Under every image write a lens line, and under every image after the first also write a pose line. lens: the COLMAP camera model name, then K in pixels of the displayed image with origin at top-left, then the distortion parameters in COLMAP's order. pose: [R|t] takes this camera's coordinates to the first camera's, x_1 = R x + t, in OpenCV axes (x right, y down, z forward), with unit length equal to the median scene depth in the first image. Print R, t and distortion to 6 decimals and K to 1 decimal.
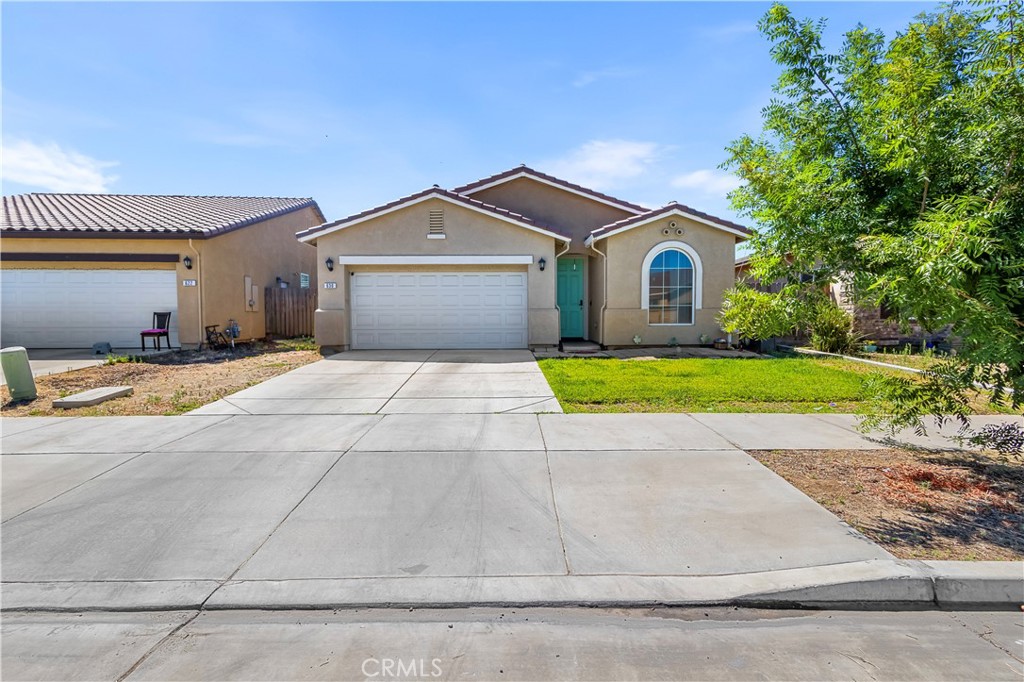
lens RADIAL K [[474.3, 0, 505.9], [0, 474.3, 339.1], [0, 0, 1]] dist [0.004446, -0.000132]
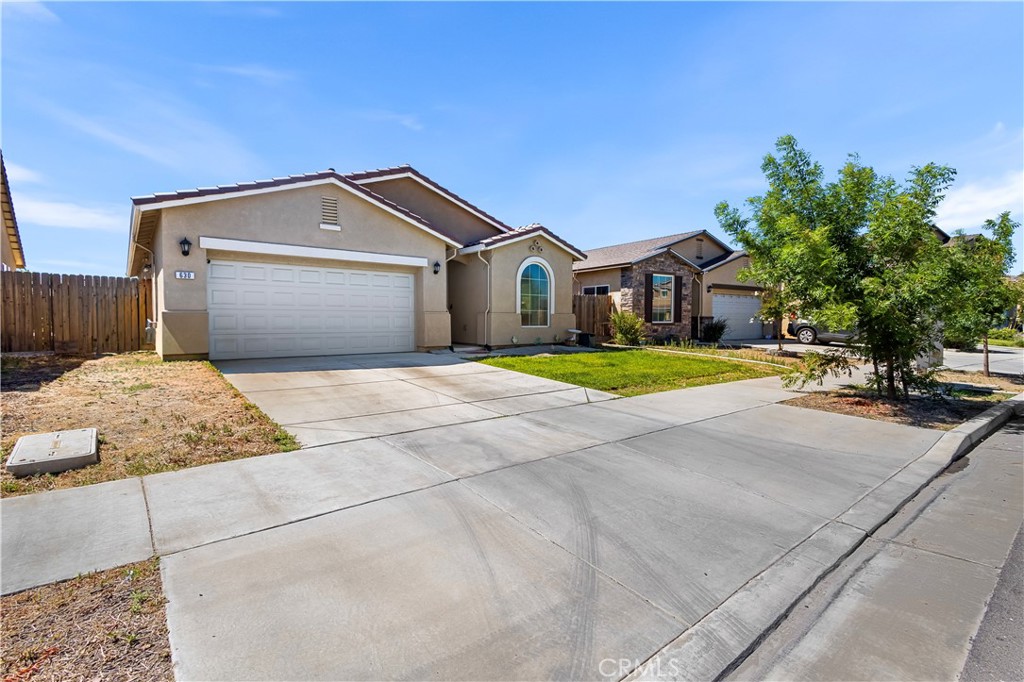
lens RADIAL K [[474.3, 0, 505.9], [0, 474.3, 339.1], [0, 0, 1]] dist [0.004446, -0.000132]
pose [[0.788213, -0.018423, 0.615127, -0.434717], [0.024292, 0.999704, -0.001187, -0.000259], [-0.614923, 0.015879, 0.788427, 0.110195]]
